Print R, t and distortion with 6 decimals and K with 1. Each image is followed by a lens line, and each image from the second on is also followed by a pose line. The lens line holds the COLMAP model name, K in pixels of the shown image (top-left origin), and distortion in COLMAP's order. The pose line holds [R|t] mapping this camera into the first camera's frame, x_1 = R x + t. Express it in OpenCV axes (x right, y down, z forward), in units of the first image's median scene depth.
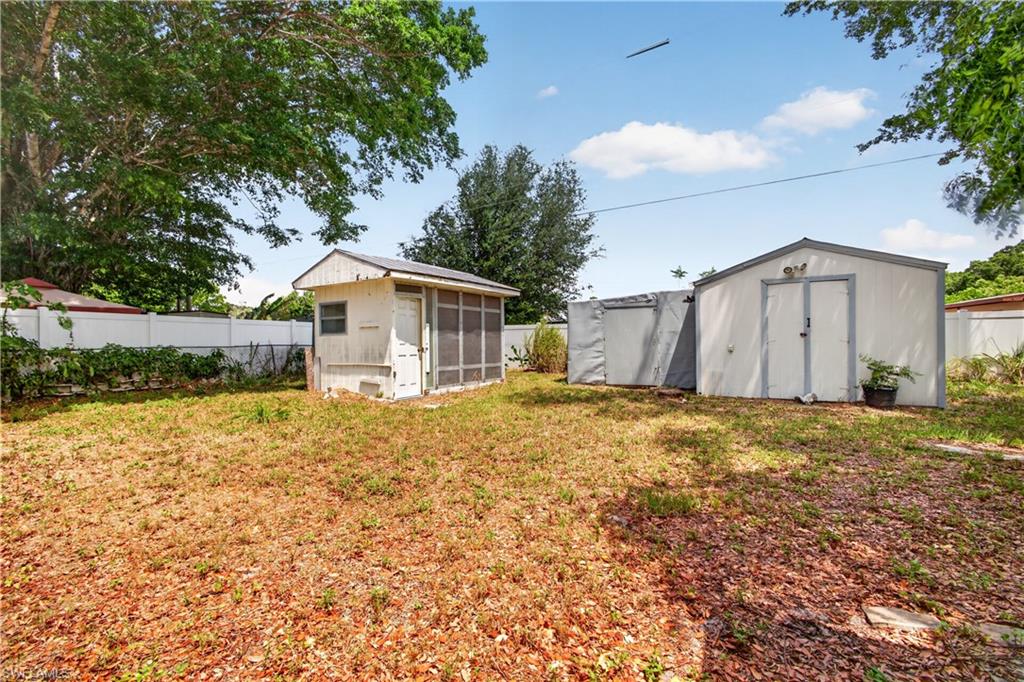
lens RADIAL K [[431.4, 0, 512.0], [0, 431.4, 341.0], [0, 0, 1]] dist [0.001224, 0.000052]
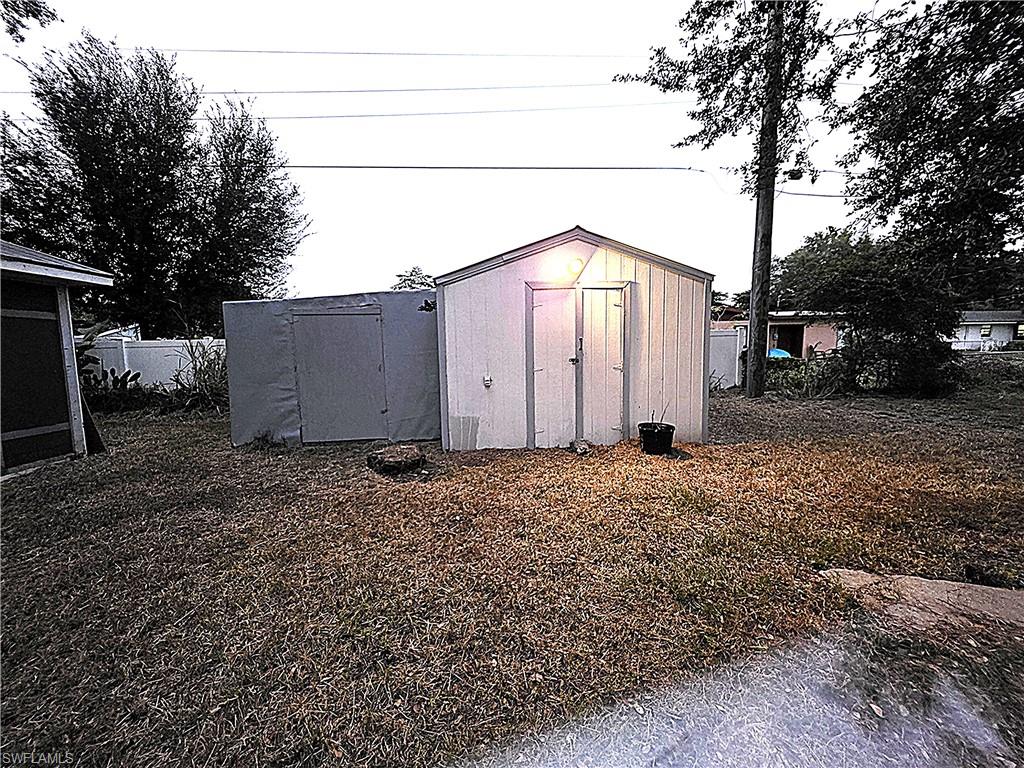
lens RADIAL K [[411.4, 0, 496.1], [0, 411.4, 380.6], [0, 0, 1]] dist [-0.000654, 0.000064]
pose [[0.842874, -0.051477, 0.535644, 0.153409], [0.014620, 0.997237, 0.072833, -0.027997], [-0.537913, -0.053558, 0.841297, 0.399250]]
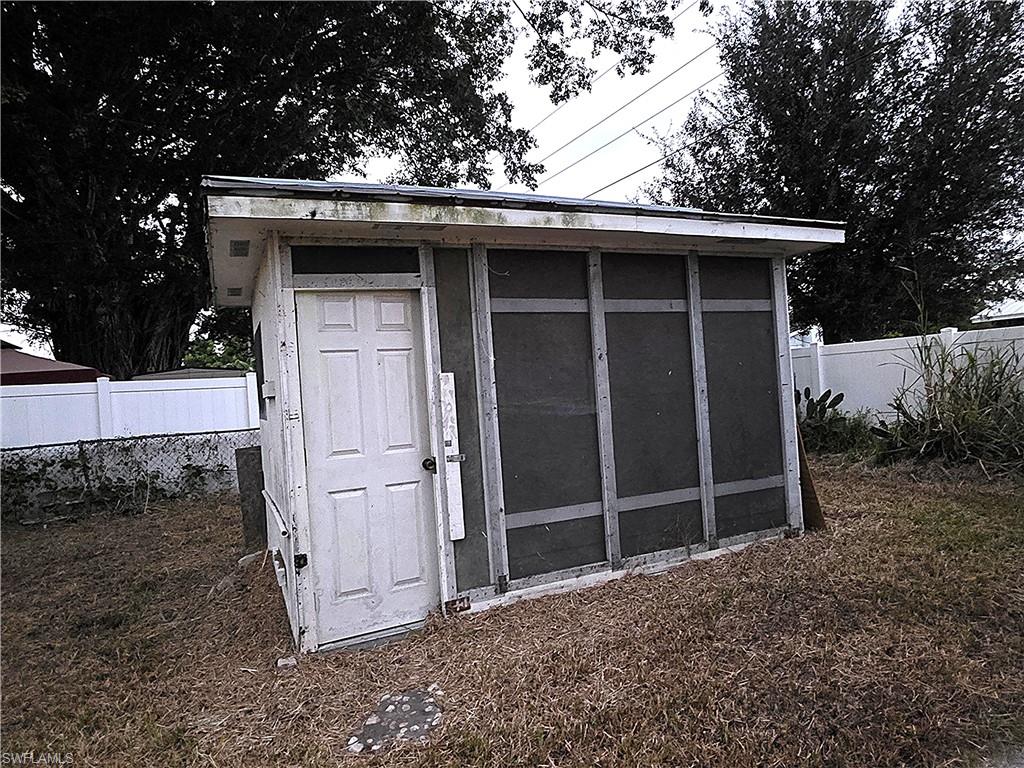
lens RADIAL K [[636.8, 0, 512.0], [0, 636.8, 384.0], [0, 0, 1]] dist [-0.000208, 0.000219]
pose [[0.841207, -0.047651, -0.538610, 0.065109], [0.054097, 0.998528, -0.003850, -0.025644], [0.538001, -0.025898, 0.842546, 0.599687]]
